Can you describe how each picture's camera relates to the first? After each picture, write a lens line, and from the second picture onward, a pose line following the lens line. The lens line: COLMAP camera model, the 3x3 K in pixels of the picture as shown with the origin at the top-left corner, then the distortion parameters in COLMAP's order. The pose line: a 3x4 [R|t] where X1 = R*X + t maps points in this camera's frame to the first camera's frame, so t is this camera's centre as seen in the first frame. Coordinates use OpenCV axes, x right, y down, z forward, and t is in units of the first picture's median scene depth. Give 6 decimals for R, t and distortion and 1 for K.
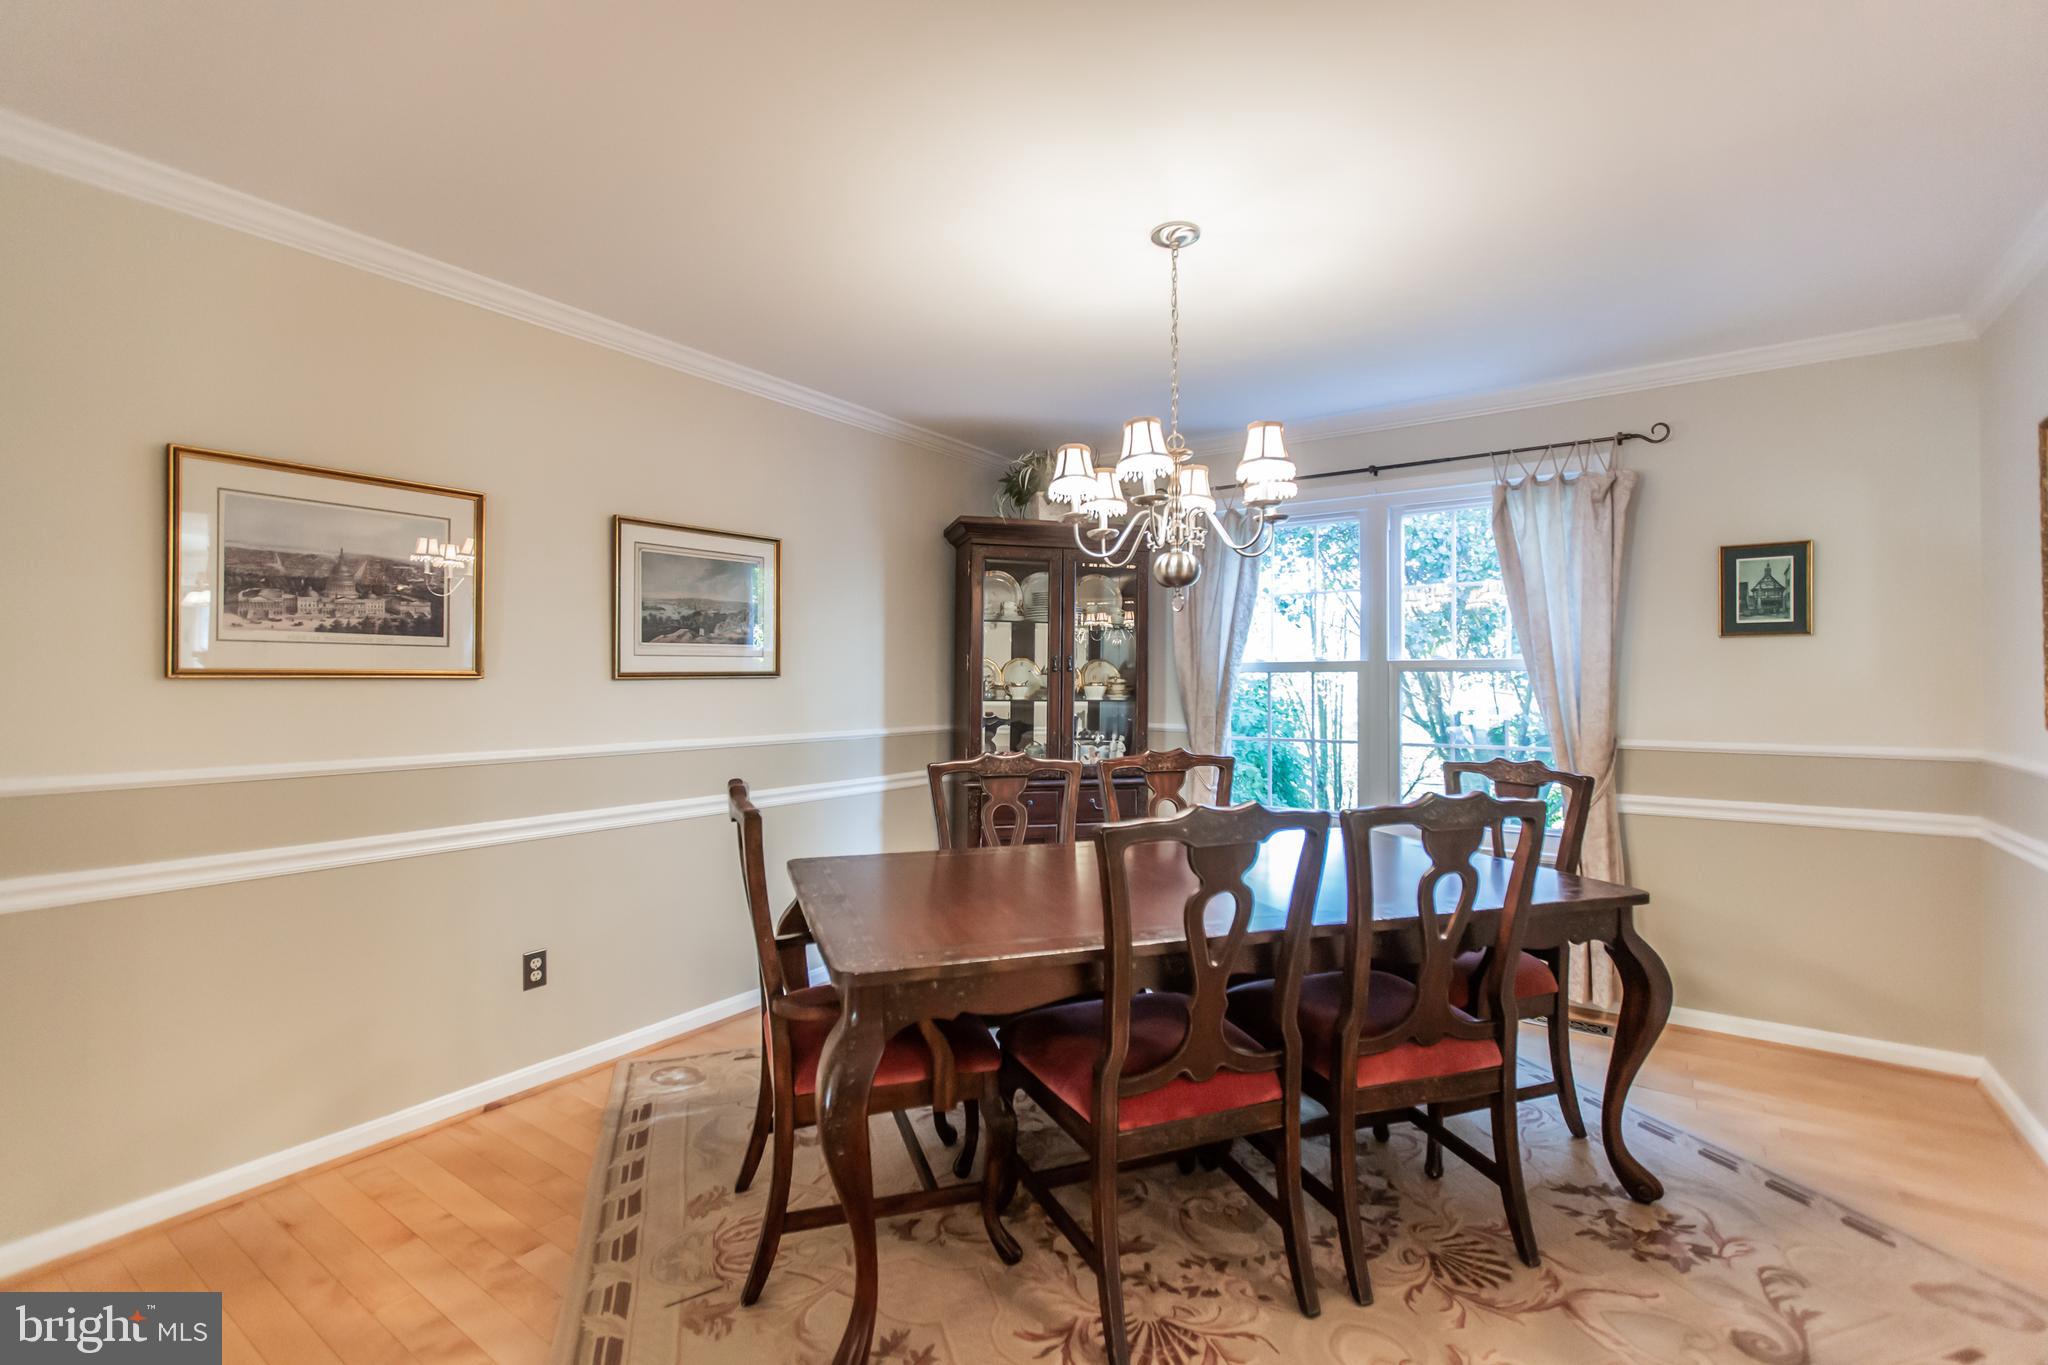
lens RADIAL K [[902.5, 0, 1020.8], [0, 902.5, 679.4], [0, 0, 1]] dist [-0.001328, -0.000341]
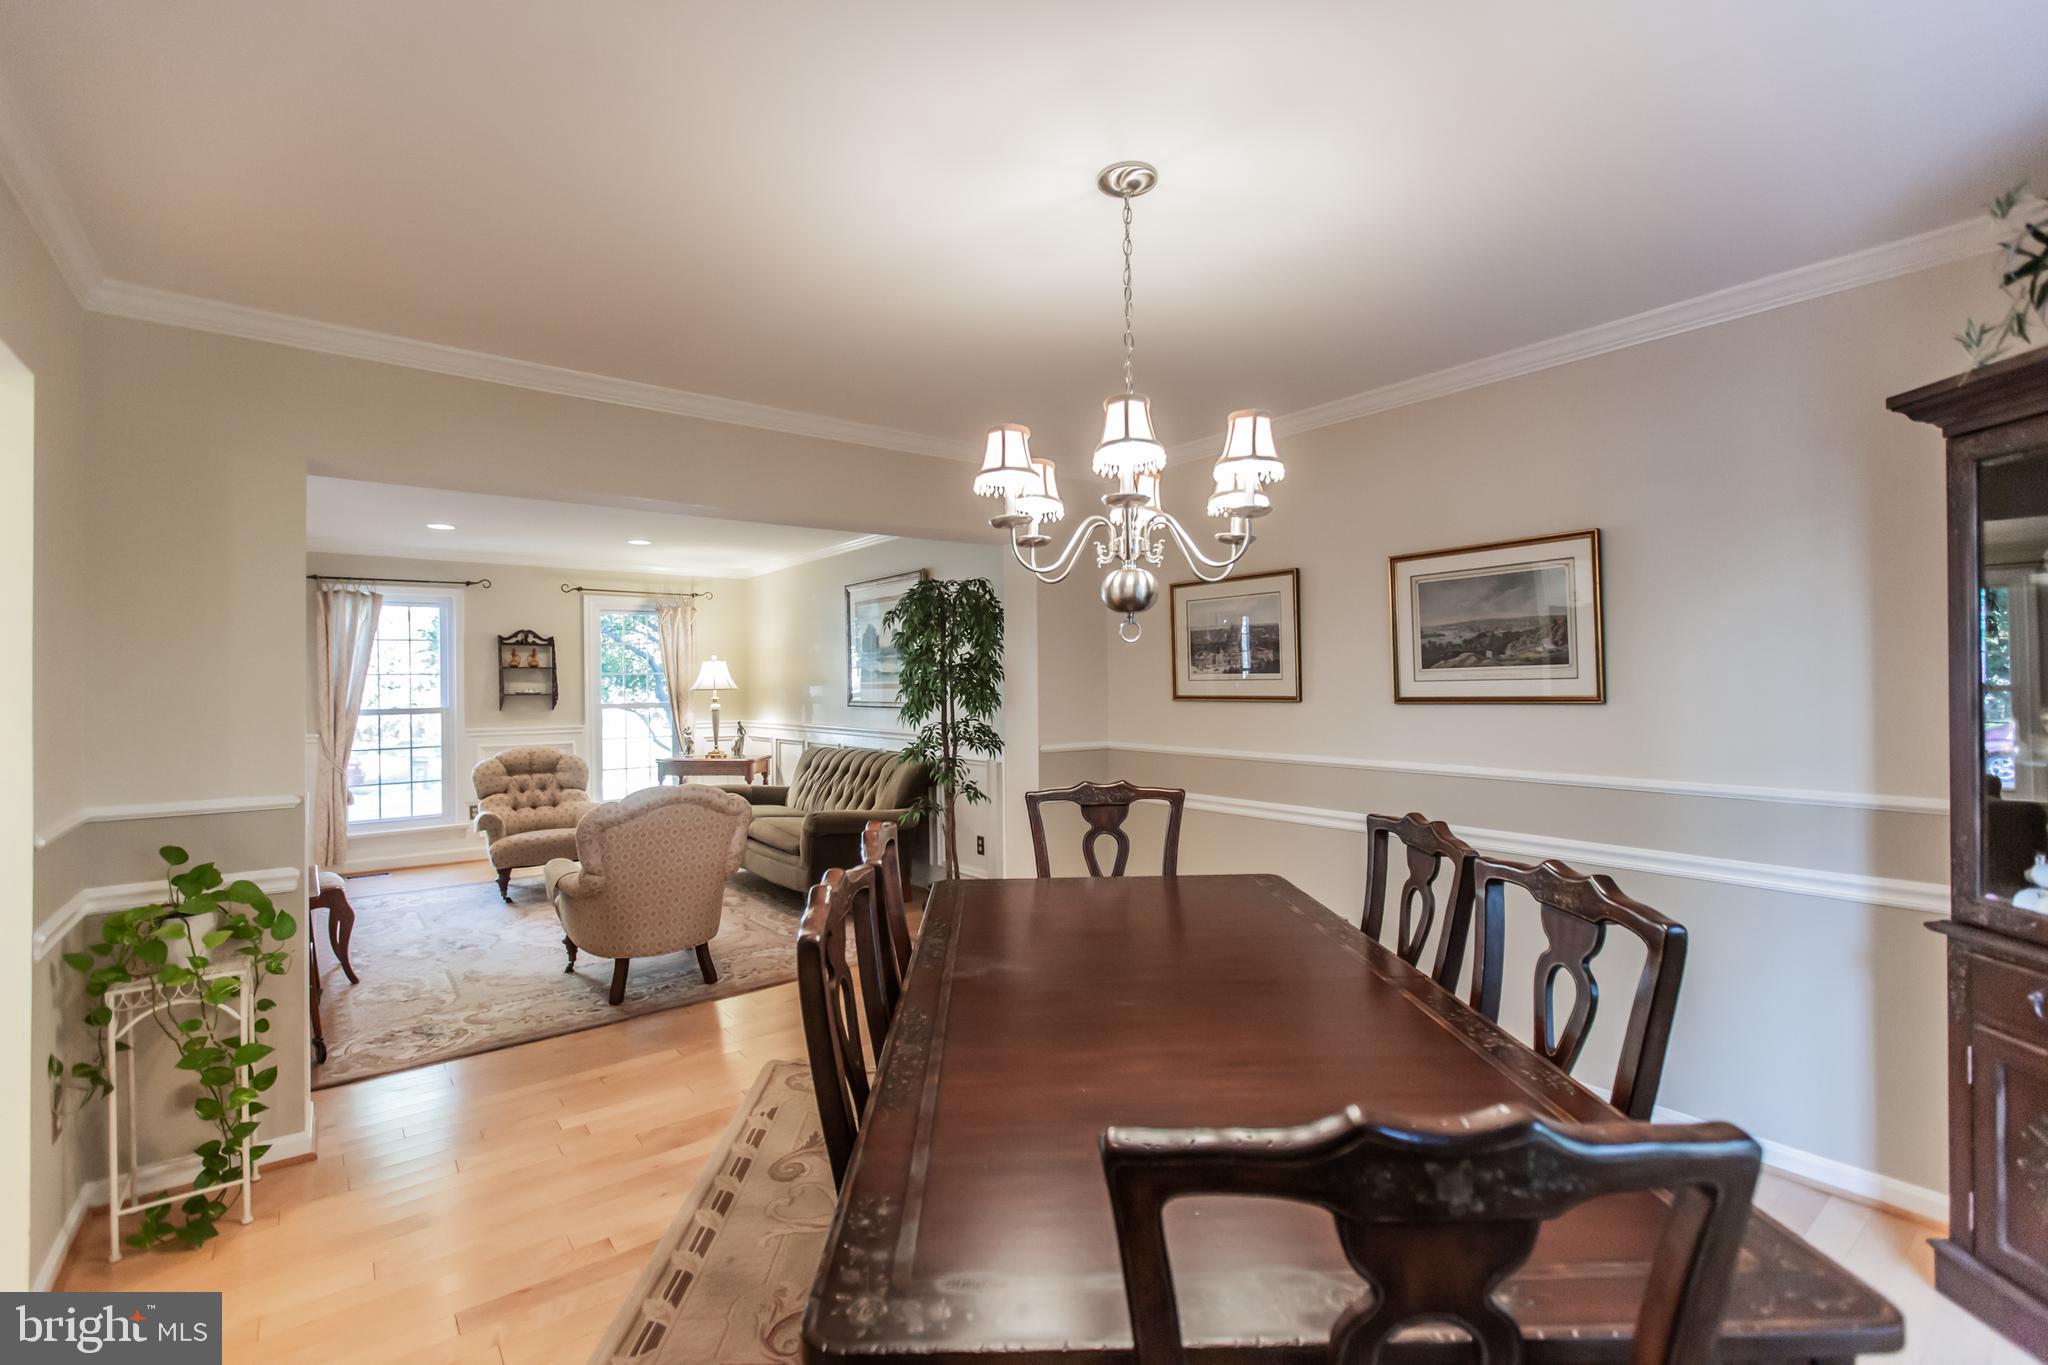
lens RADIAL K [[911.1, 0, 1017.9], [0, 911.1, 677.6], [0, 0, 1]] dist [0.002027, -0.000162]
pose [[-0.297641, -0.004310, -0.954668, 0.719725], [0.009014, 0.999933, -0.007324, -0.026352], [0.954635, -0.010785, -0.297582, 0.835796]]
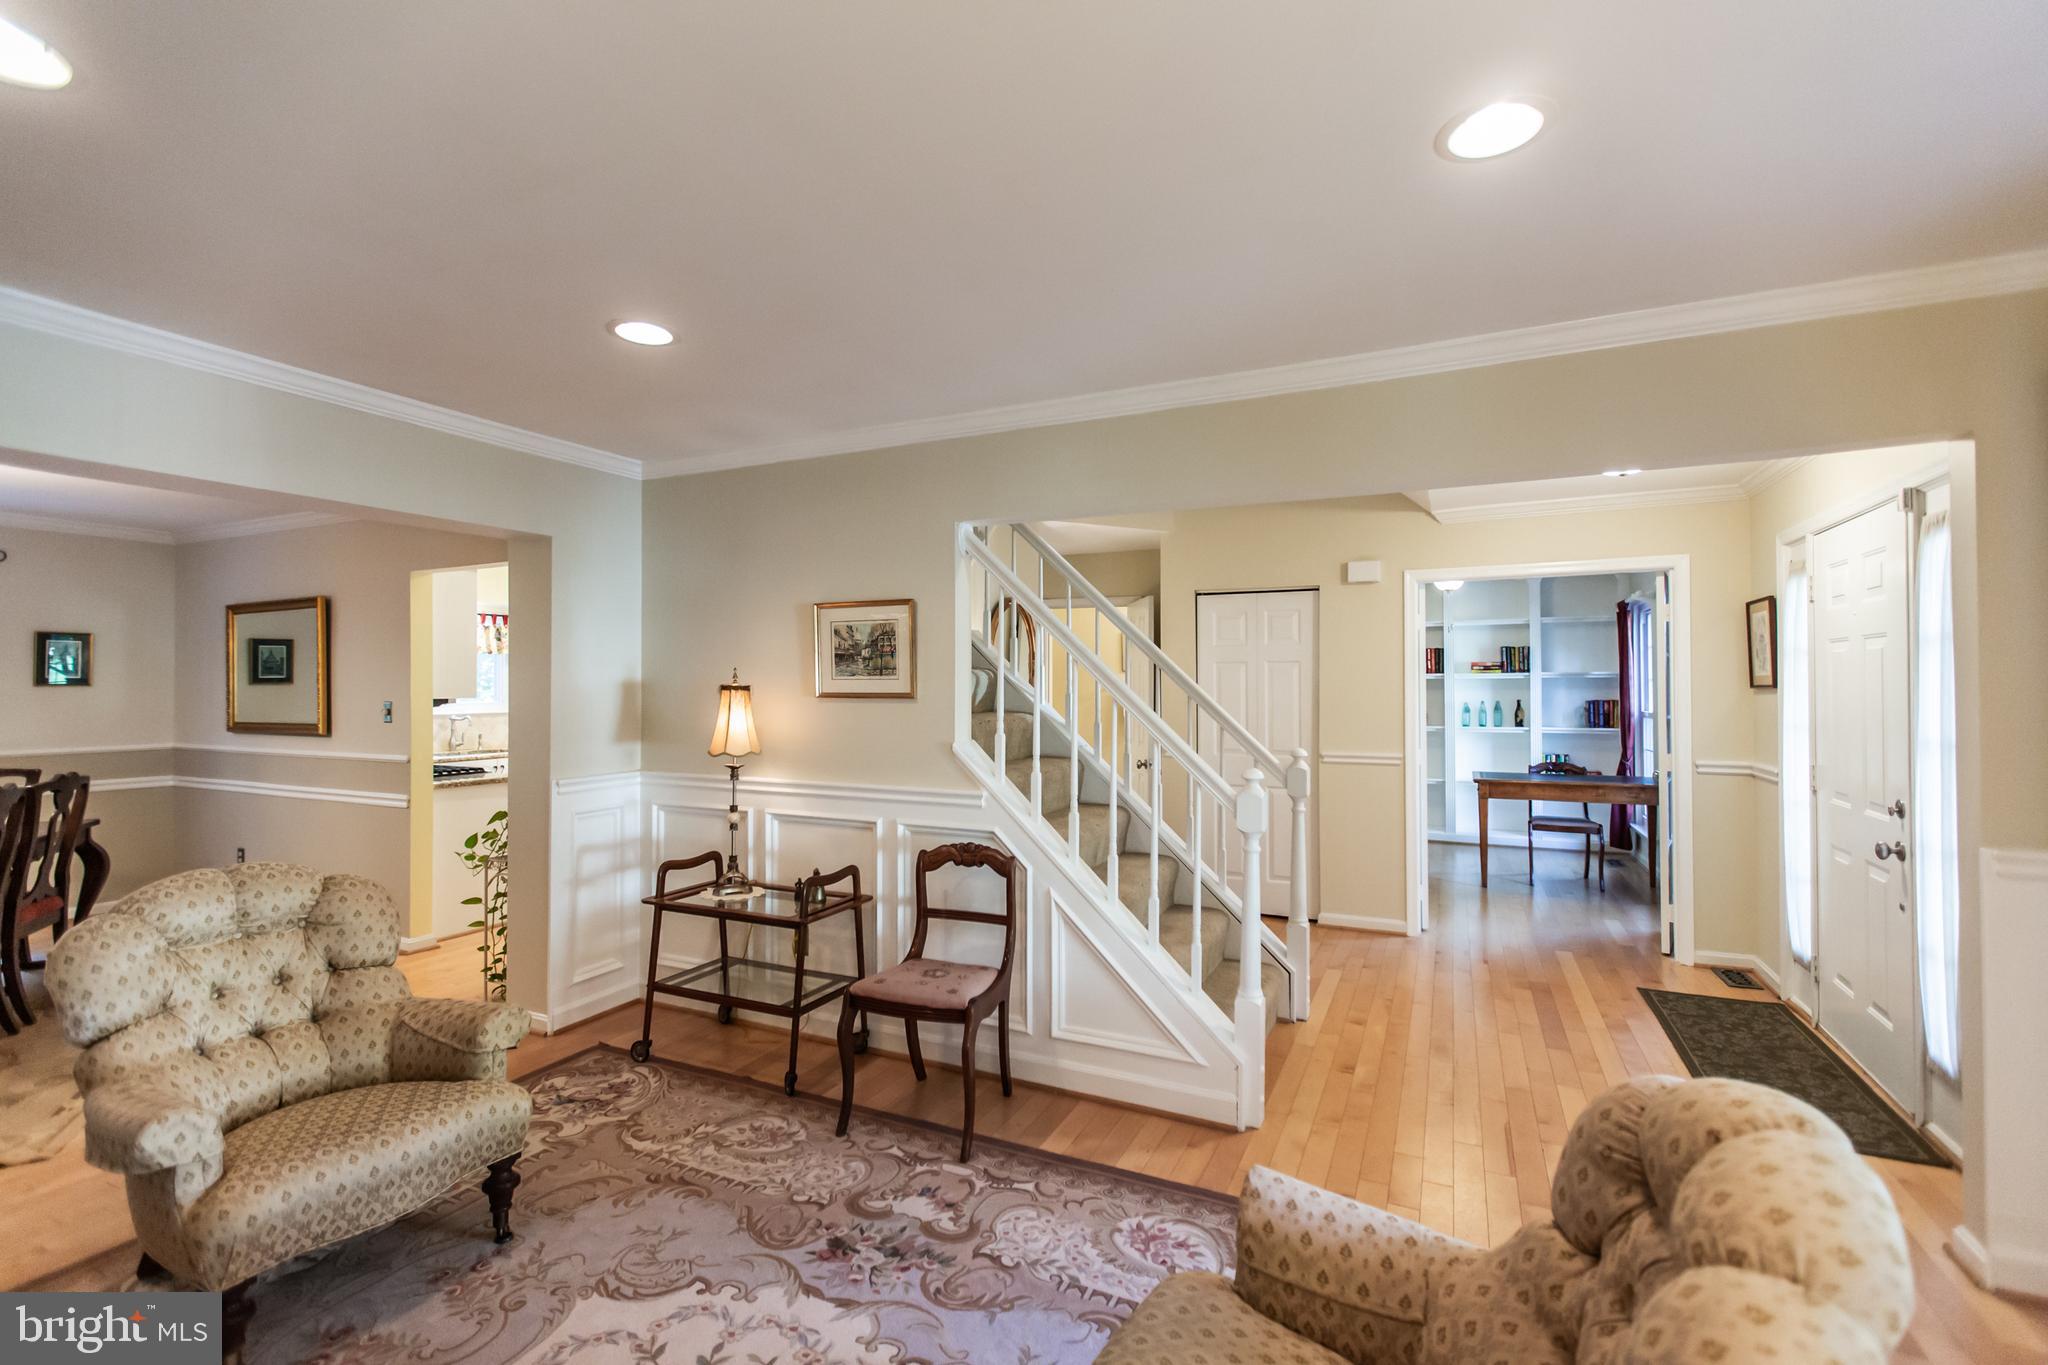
lens RADIAL K [[902.5, 0, 1020.8], [0, 902.5, 679.4], [0, 0, 1]] dist [-0.001328, -0.000341]
pose [[-0.167891, 0.014163, 0.985704, -1.187762], [0.001355, 0.999899, -0.014136, -0.042503], [-0.985805, -0.001037, -0.167893, -0.509474]]
